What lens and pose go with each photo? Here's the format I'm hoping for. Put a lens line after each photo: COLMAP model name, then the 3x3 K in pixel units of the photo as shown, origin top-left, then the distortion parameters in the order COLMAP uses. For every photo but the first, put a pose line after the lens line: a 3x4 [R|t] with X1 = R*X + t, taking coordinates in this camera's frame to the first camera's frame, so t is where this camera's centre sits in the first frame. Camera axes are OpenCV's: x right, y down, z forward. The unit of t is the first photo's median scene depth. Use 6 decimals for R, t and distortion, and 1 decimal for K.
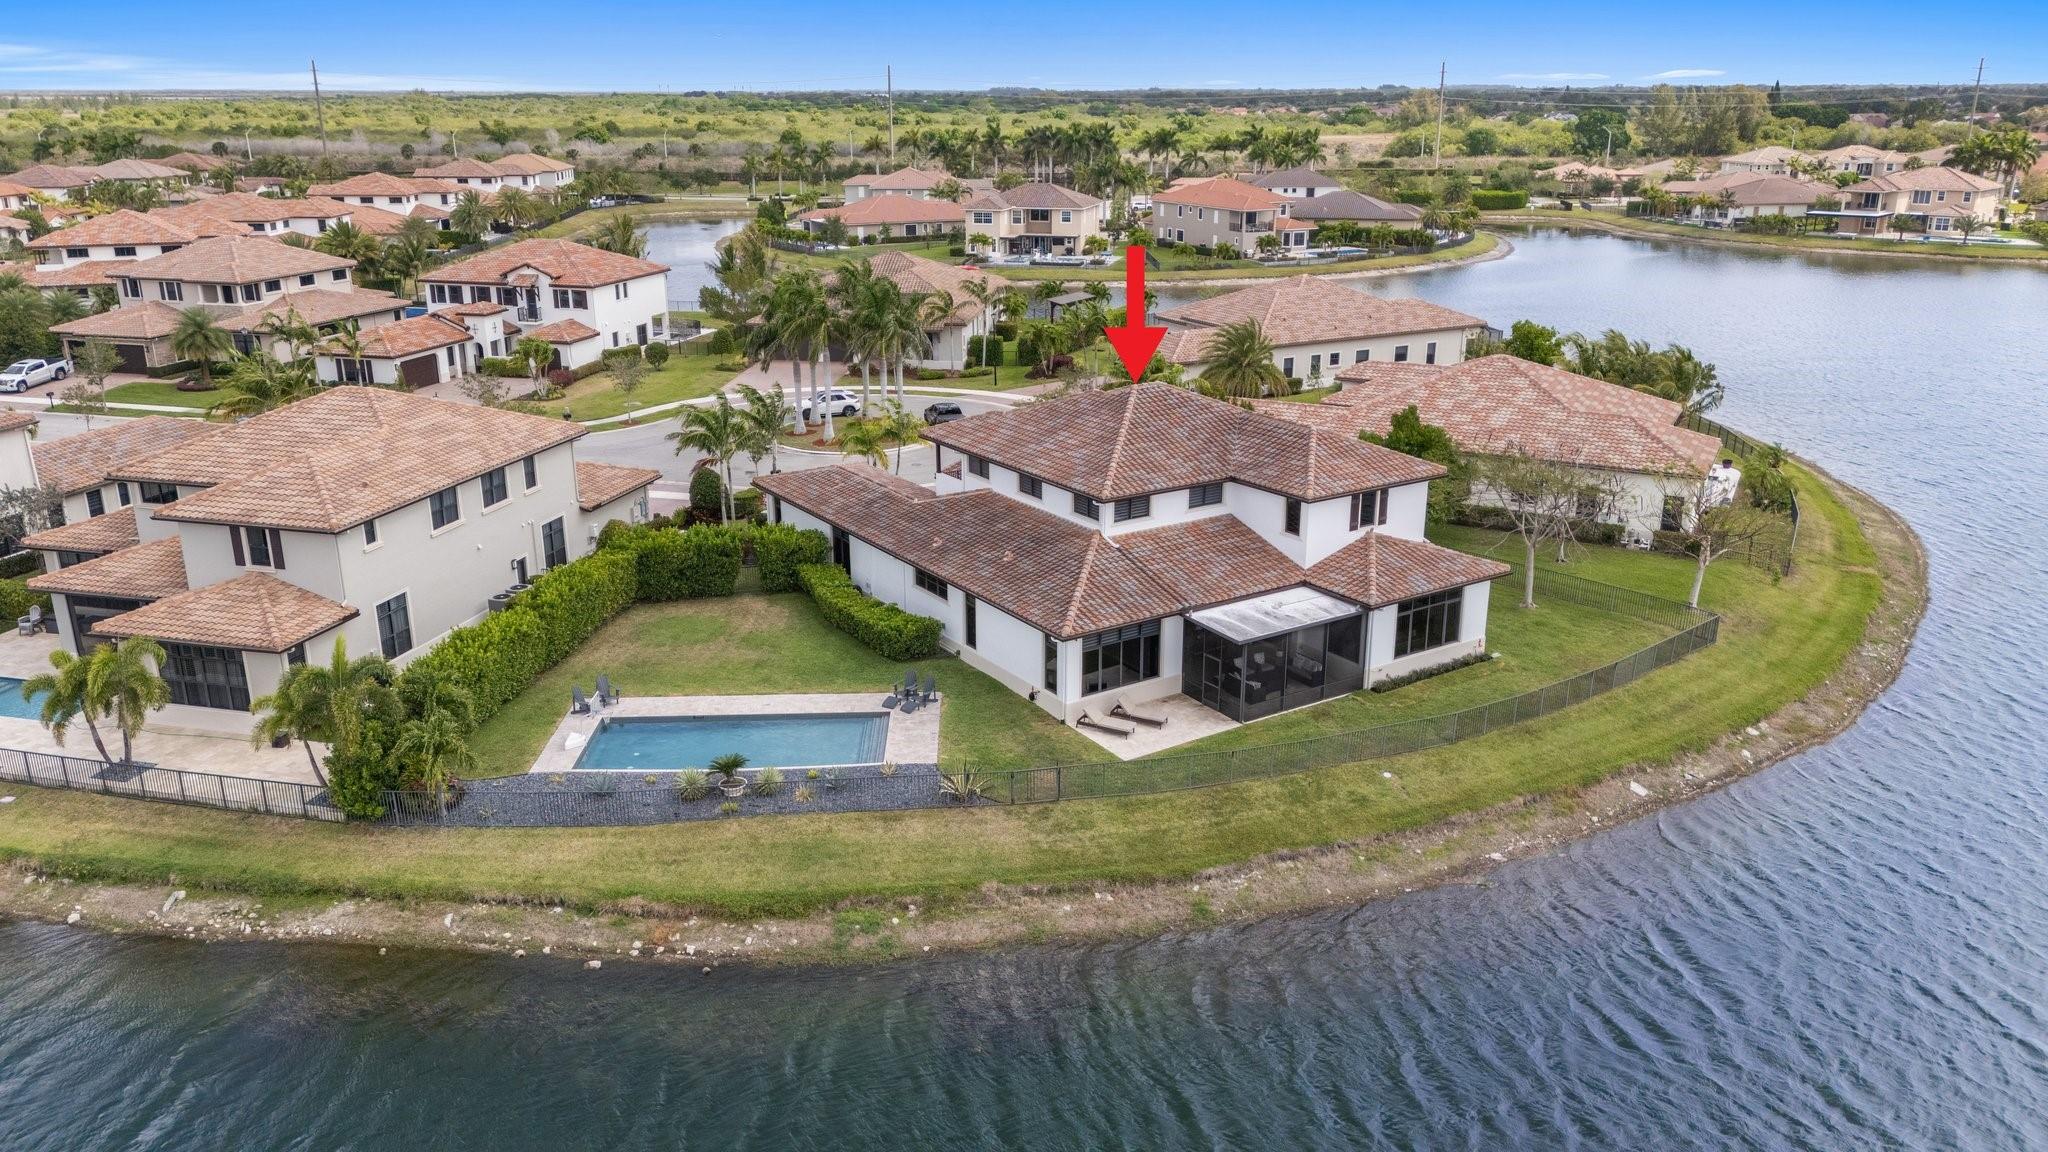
lens RADIAL K [[1507.0, 0, 1024.0], [0, 1507.0, 576.0], [0, 0, 1]] dist [0.105413, -0.136855]
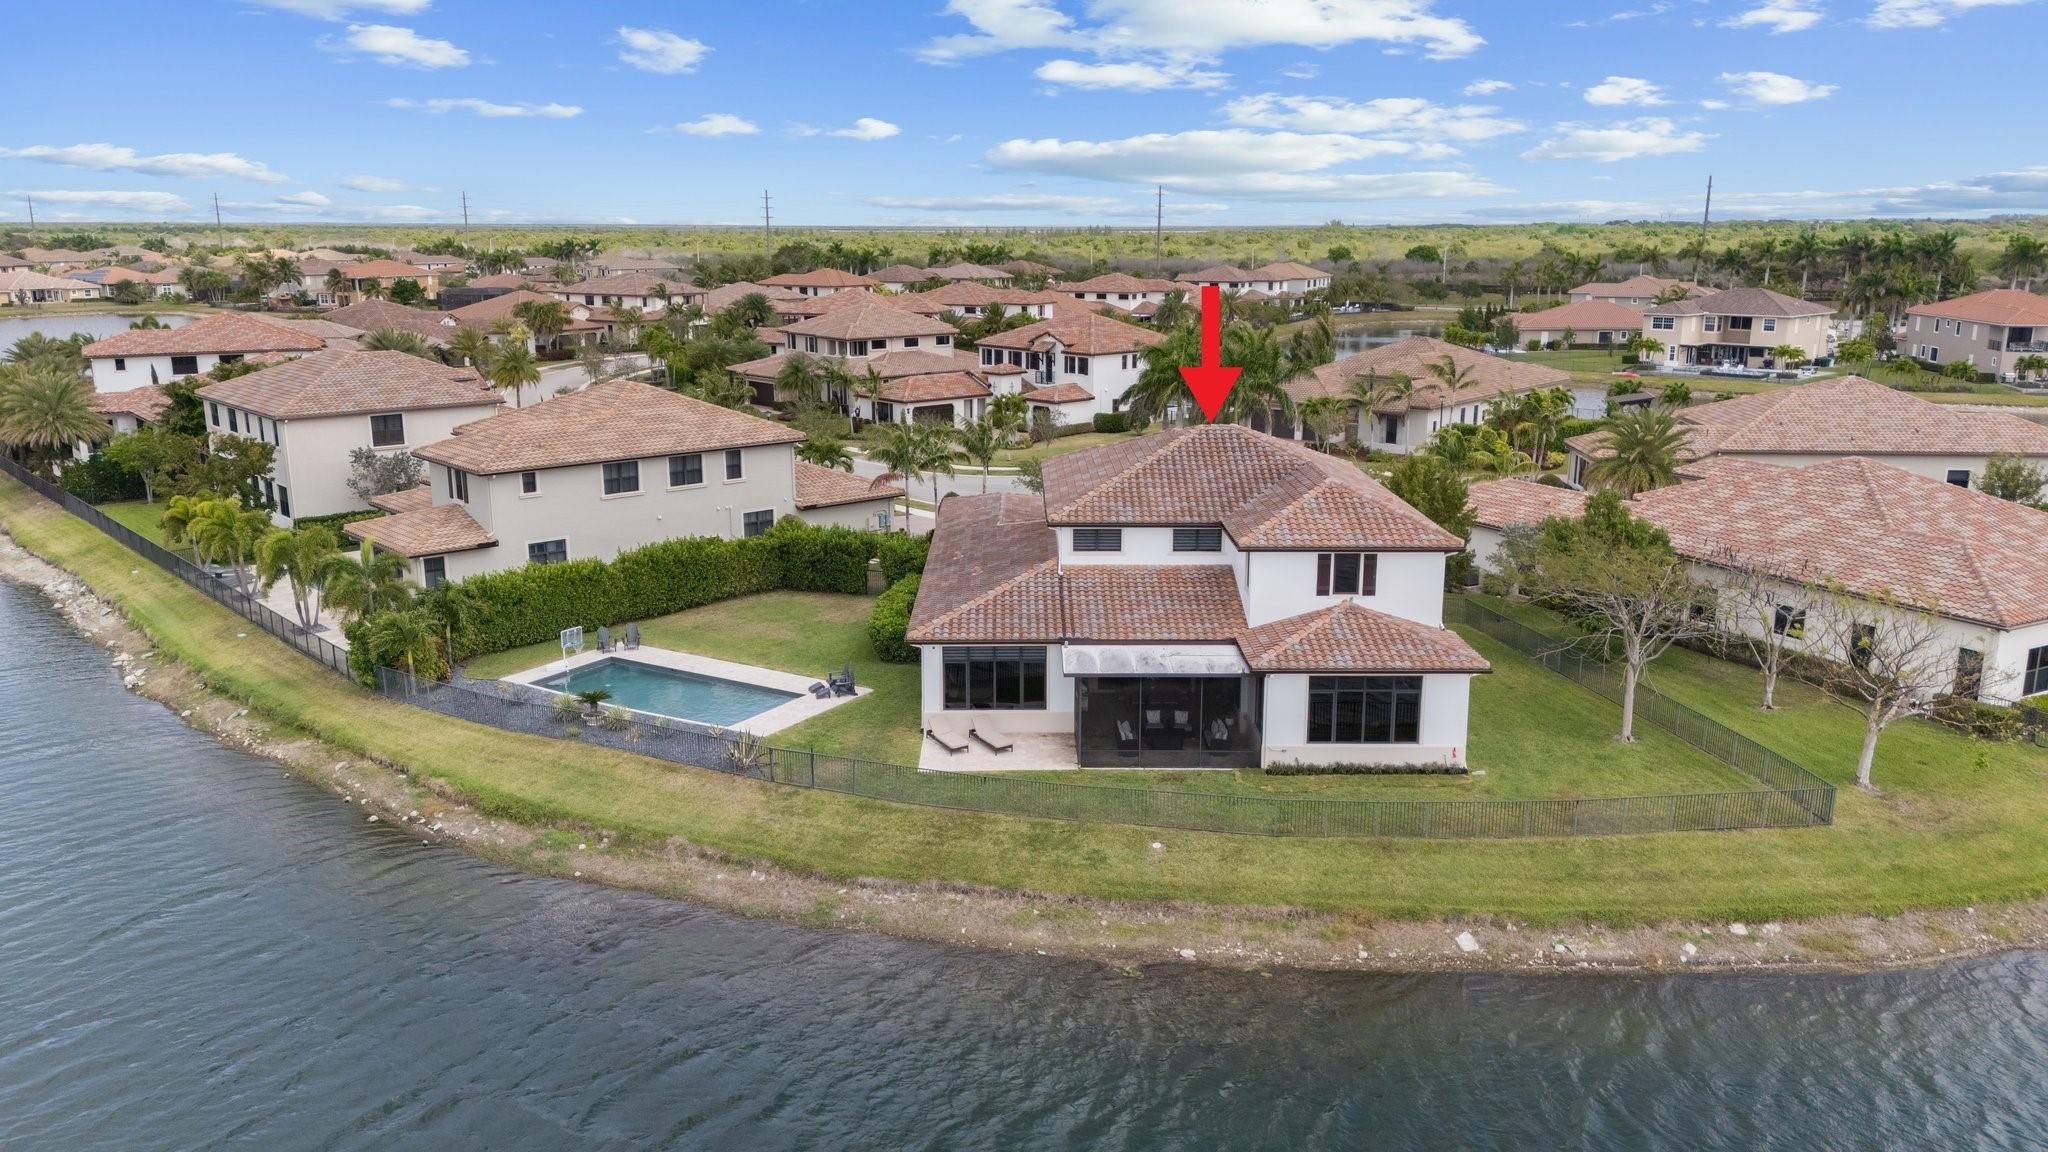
lens RADIAL K [[1507.0, 0, 1024.0], [0, 1507.0, 576.0], [0, 0, 1]] dist [0.105413, -0.136855]
pose [[0.833778, 0.125681, -0.537605, 0.537561], [-0.169188, 0.985061, -0.032109, 0.016021], [0.525538, 0.117728, 0.842585, 0.176271]]
